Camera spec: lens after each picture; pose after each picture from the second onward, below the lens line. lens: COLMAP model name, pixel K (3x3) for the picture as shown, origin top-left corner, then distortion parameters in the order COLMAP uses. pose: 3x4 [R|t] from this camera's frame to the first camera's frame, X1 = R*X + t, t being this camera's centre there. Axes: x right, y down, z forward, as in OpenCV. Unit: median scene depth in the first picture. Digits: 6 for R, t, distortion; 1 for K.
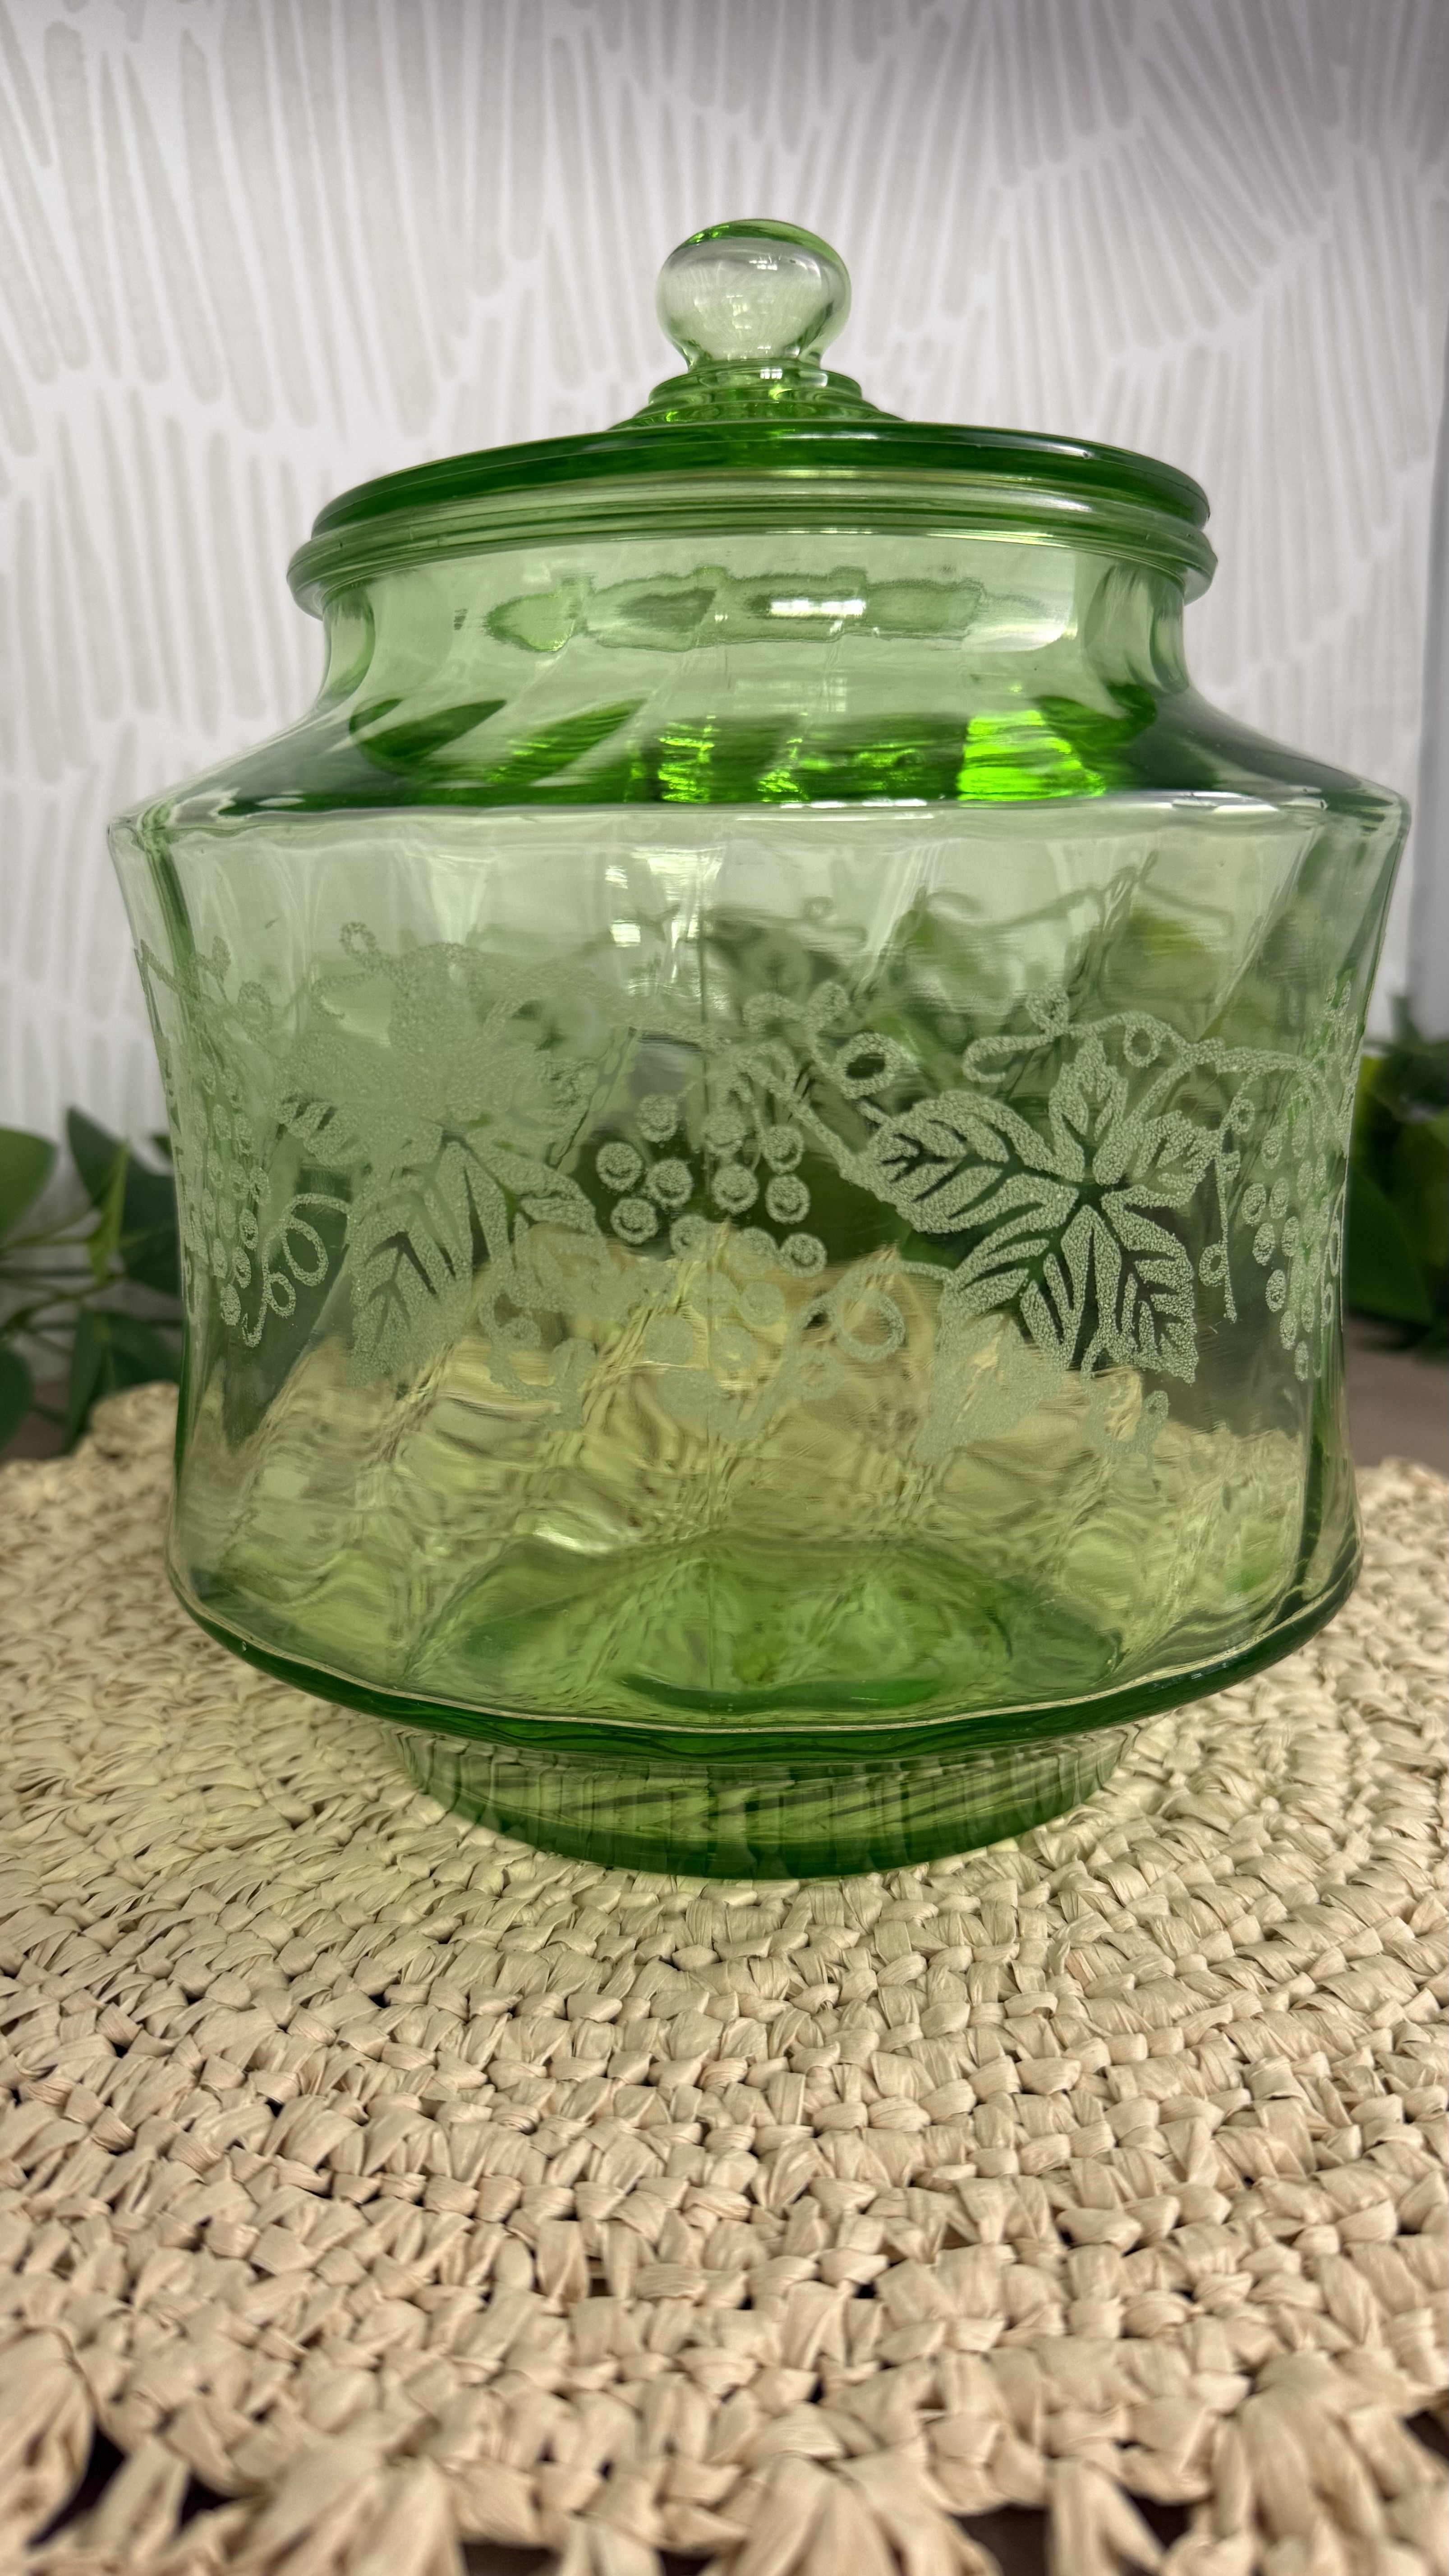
lens RADIAL K [[1874.0, 0, 724.5], [0, 1874.0, 1288.0], [0, 0, 1]] dist [-0.001151, -0.033607]
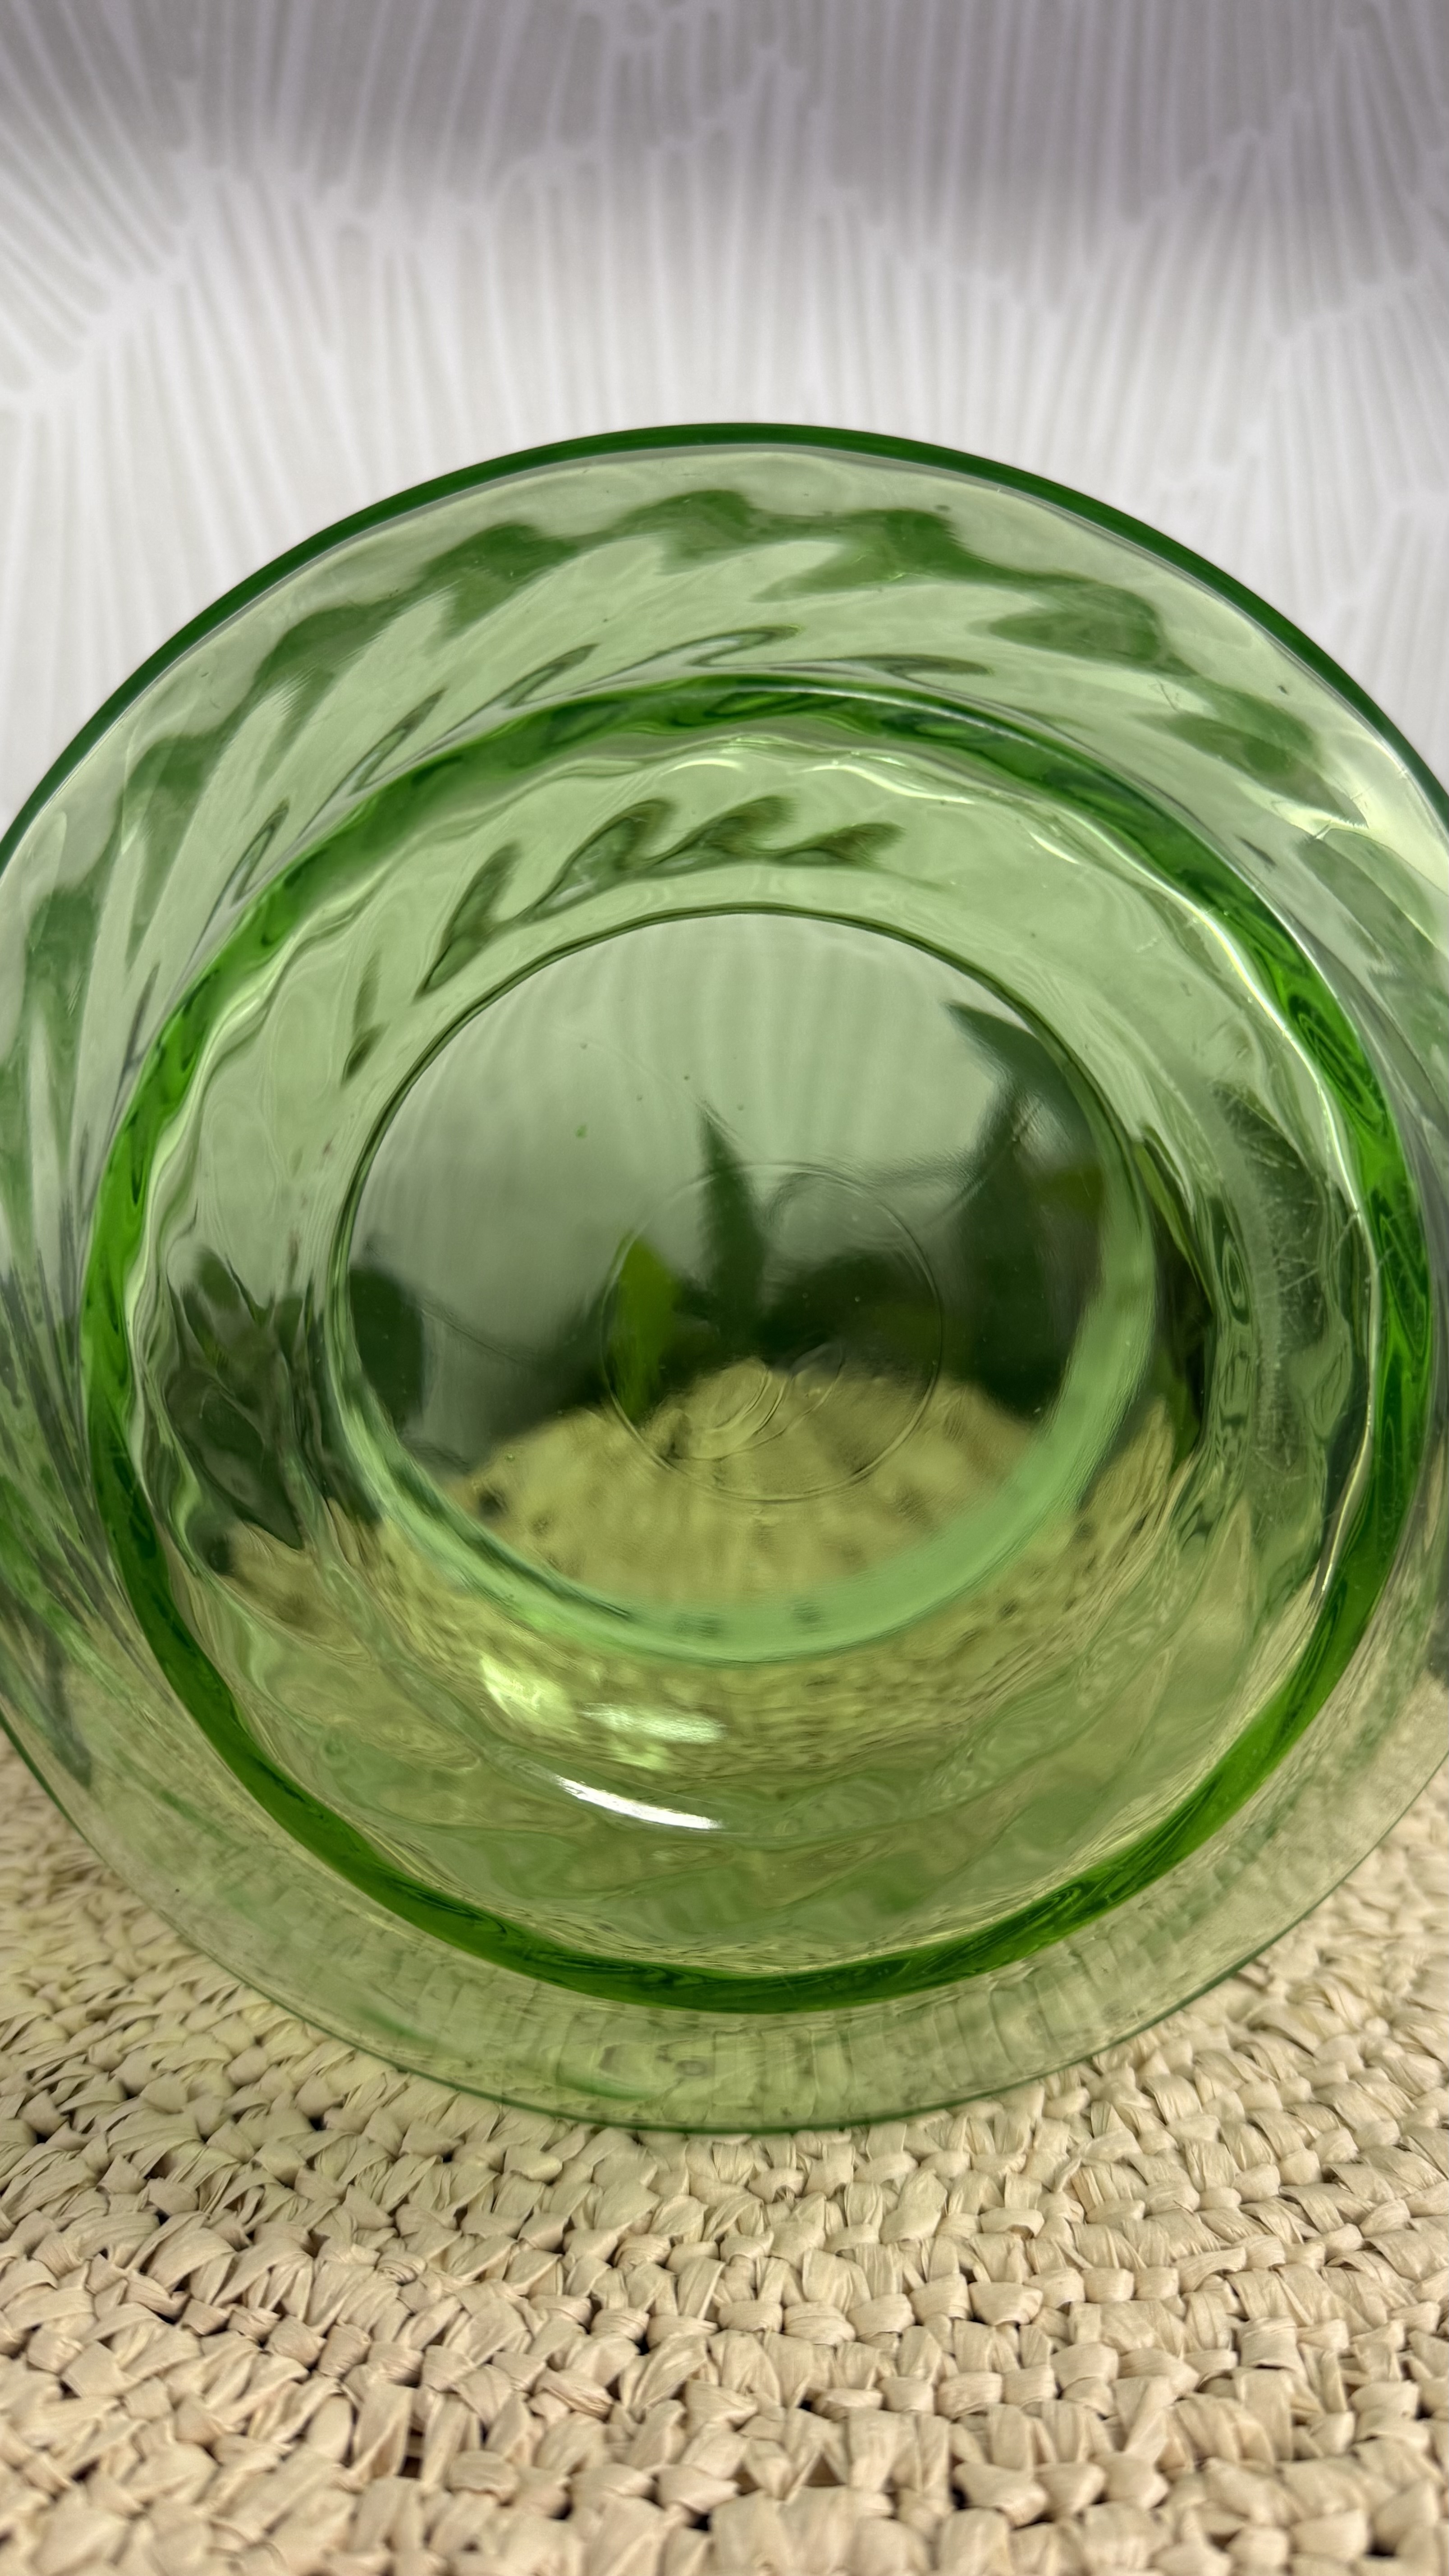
lens RADIAL K [[1874.0, 0, 724.5], [0, 1874.0, 1288.0], [0, 0, 1]] dist [-0.001151, -0.033607]
pose [[0.981084, 0.040765, -0.189242, 0.196990], [-0.059324, 0.993854, -0.093464, 0.049848], [0.184269, 0.102923, 0.977472, 0.100217]]
